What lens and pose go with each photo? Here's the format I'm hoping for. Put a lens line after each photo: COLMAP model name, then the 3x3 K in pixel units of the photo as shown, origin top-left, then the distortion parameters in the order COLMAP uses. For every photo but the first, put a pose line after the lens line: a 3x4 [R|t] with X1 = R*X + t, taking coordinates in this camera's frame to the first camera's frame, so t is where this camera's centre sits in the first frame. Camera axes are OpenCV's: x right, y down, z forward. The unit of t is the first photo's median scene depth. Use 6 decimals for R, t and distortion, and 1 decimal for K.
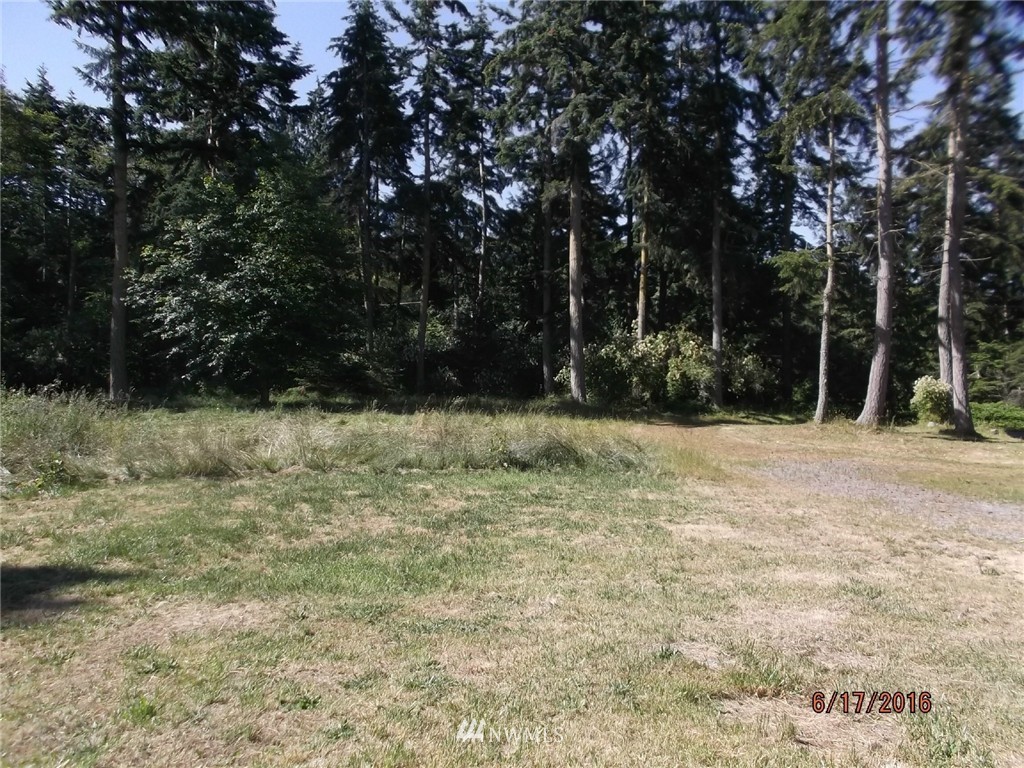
lens RADIAL K [[821.7, 0, 513.0], [0, 821.7, 385.5], [0, 0, 1]] dist [-0.007047, 0.006166]
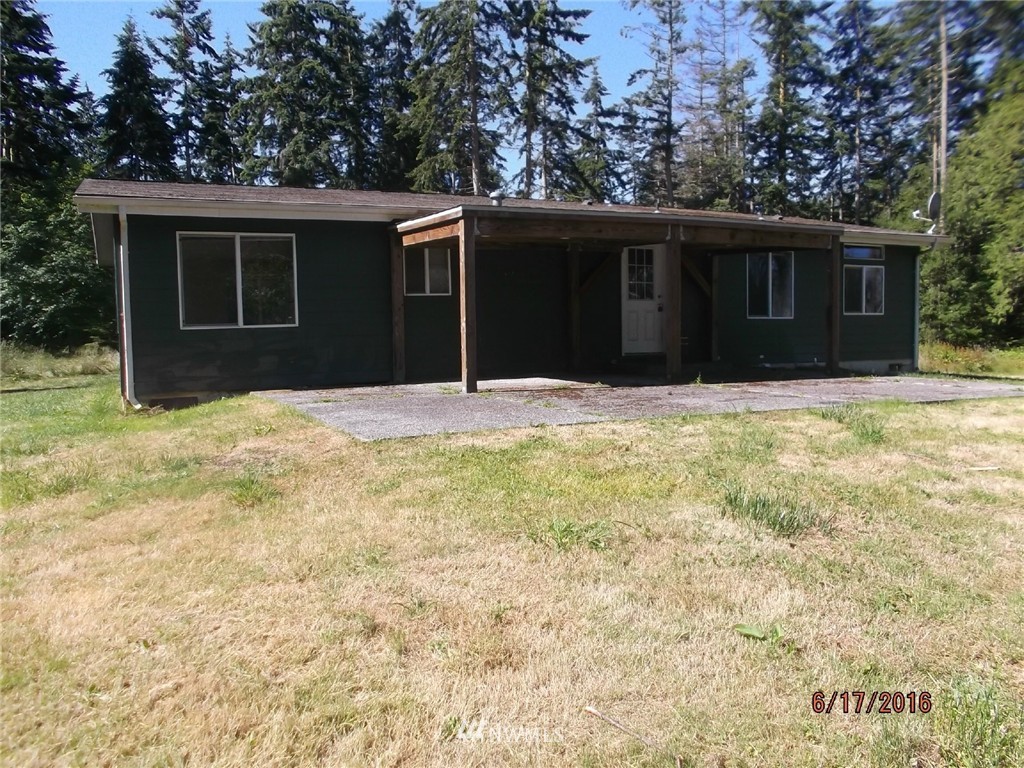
lens RADIAL K [[821.7, 0, 510.6], [0, 821.7, 376.0], [0, 0, 1]] dist [-0.007047, 0.006166]
pose [[0.965983, -0.038154, 0.255774, 0.050114], [0.026919, 0.998519, 0.047286, 0.011628], [-0.257200, -0.038792, 0.965579, -0.462597]]
